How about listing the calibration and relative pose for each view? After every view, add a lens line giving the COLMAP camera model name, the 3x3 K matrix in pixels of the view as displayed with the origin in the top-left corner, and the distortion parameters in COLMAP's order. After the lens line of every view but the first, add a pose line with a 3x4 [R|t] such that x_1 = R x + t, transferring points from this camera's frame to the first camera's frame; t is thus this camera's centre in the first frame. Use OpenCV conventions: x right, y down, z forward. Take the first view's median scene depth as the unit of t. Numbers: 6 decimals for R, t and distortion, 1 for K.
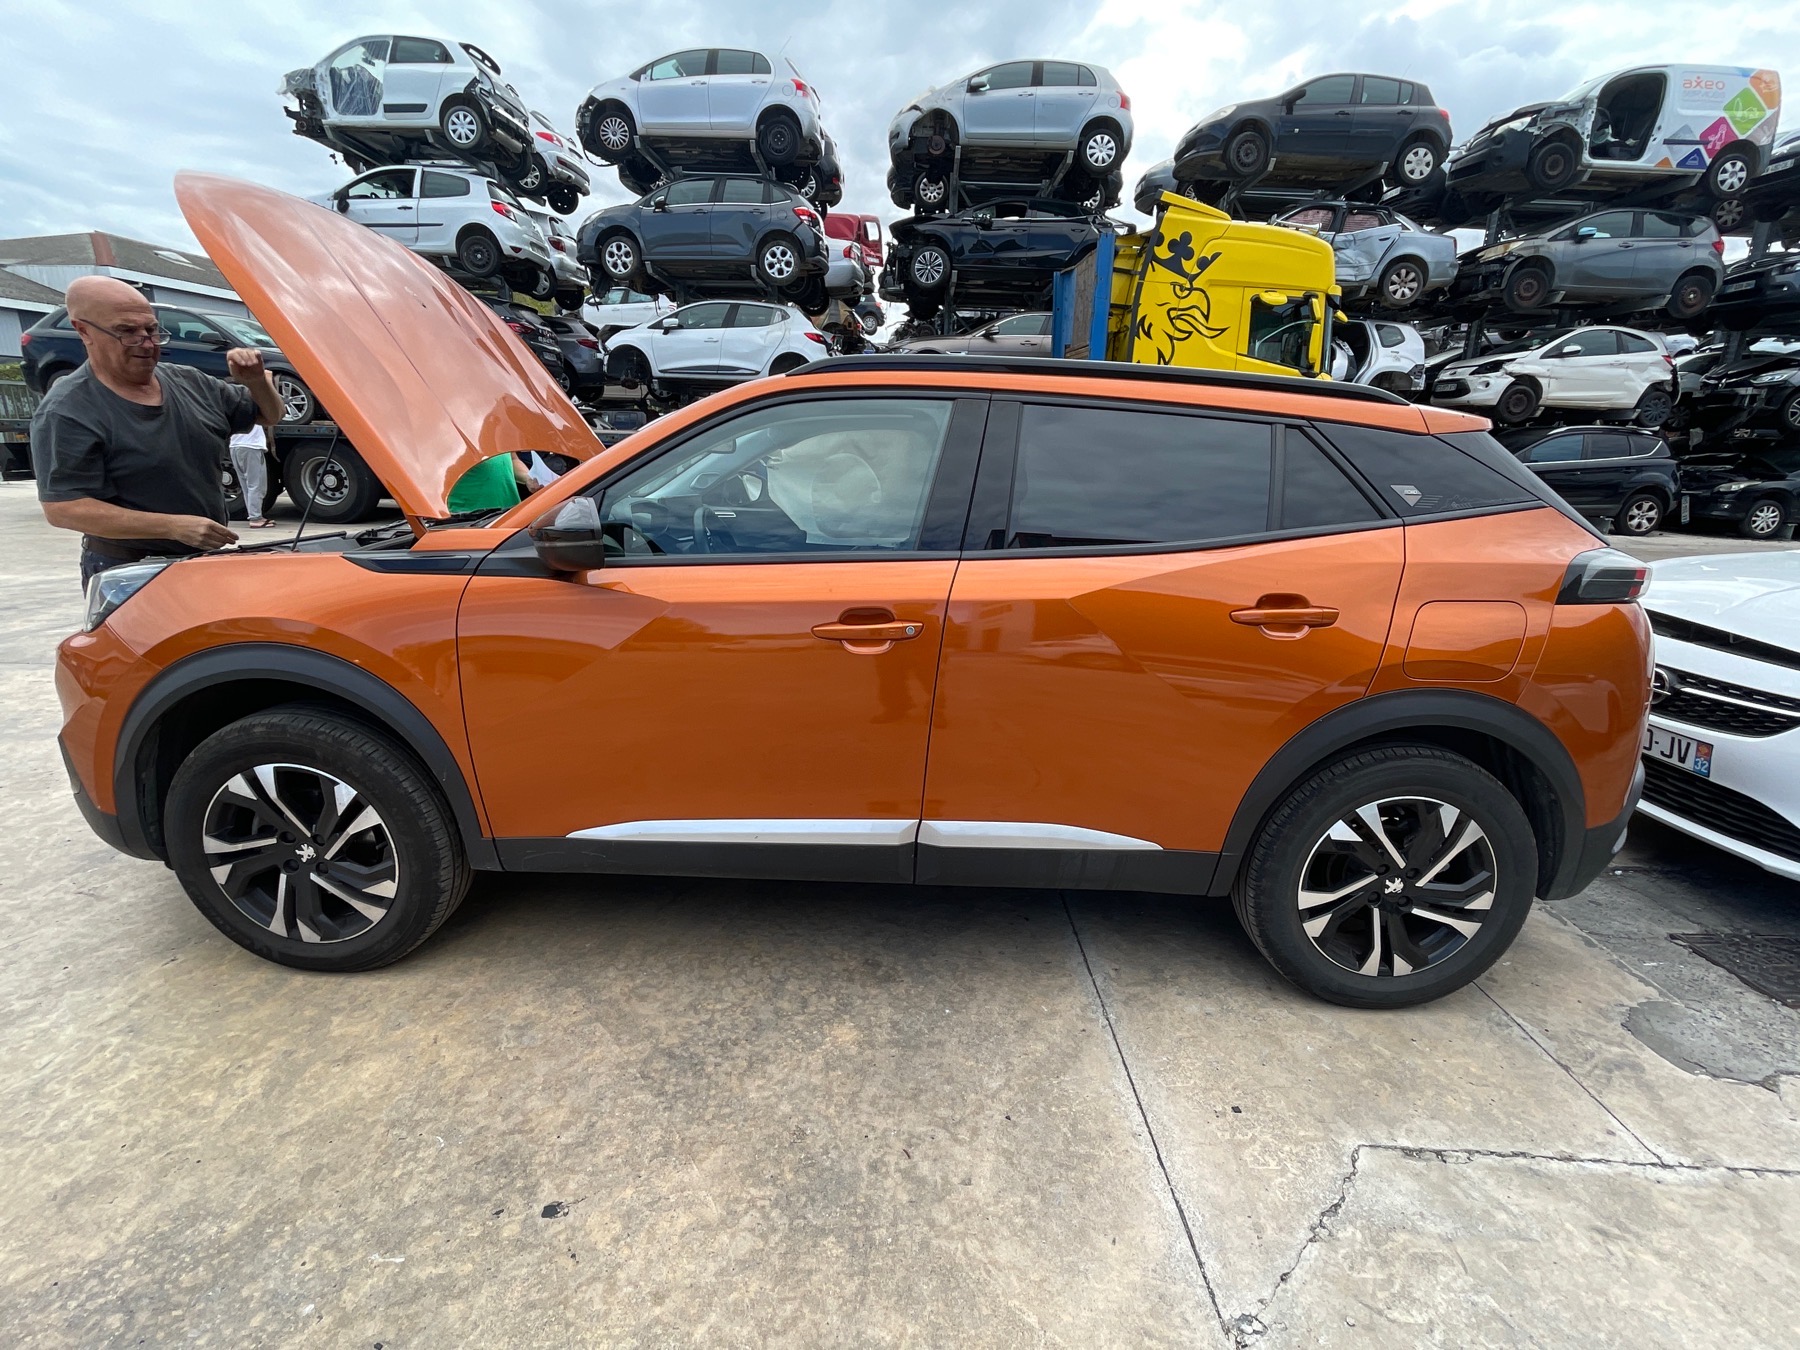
lens RADIAL K [[850.5, 0, 895.5], [0, 850.5, 683.7], [0, 0, 1]] dist [-0.006214, -0.001123]
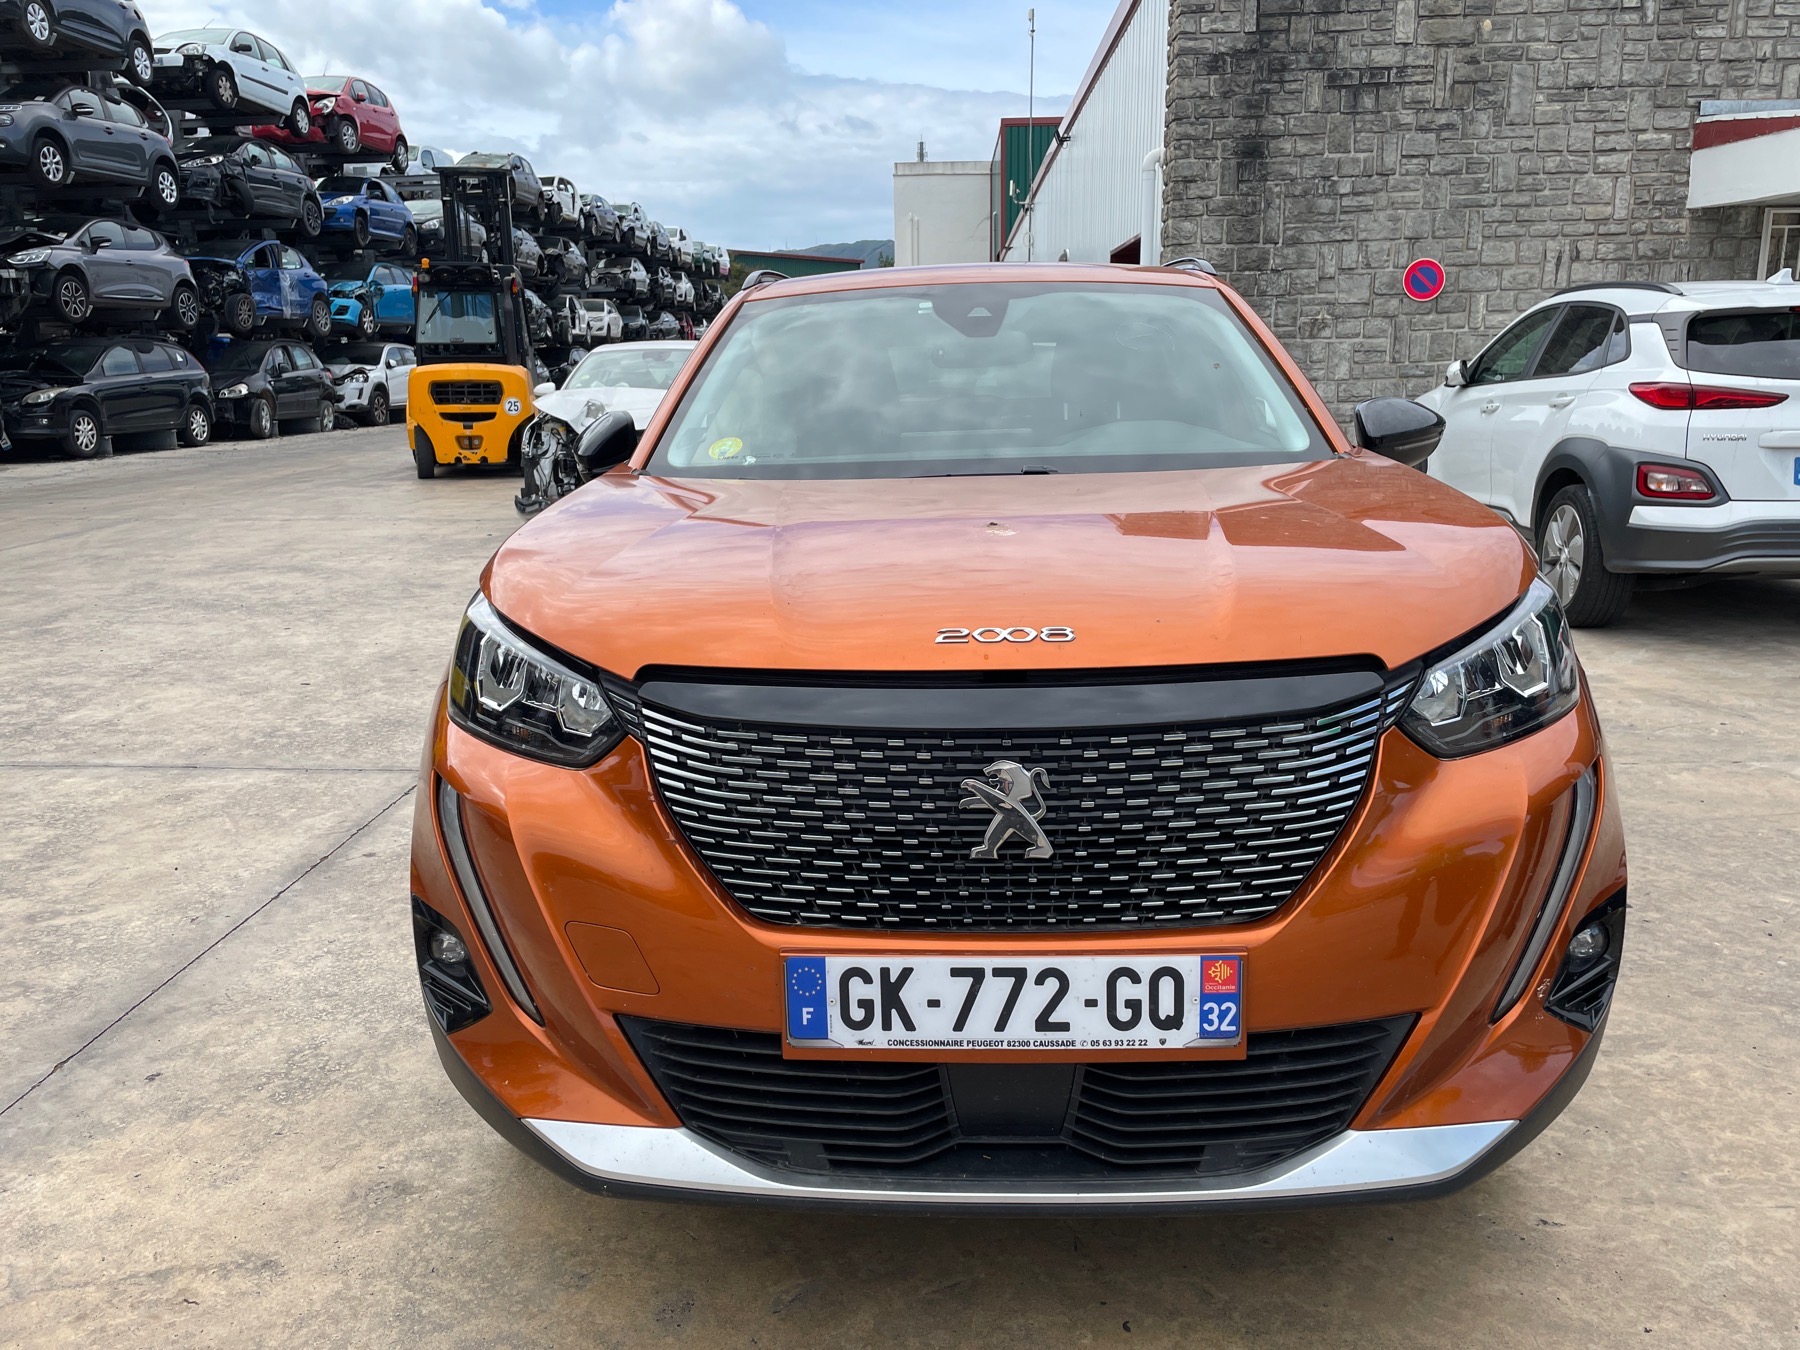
lens RADIAL K [[1352.6, 0, 892.9], [0, 1352.6, 680.1], [0, 0, 1]] dist [0.058343, -0.061925]
pose [[0.043201, -0.258198, 0.965126, -0.266174], [0.293585, 0.926657, 0.234765, -0.061442], [-0.954956, 0.273205, 0.115835, 0.189781]]
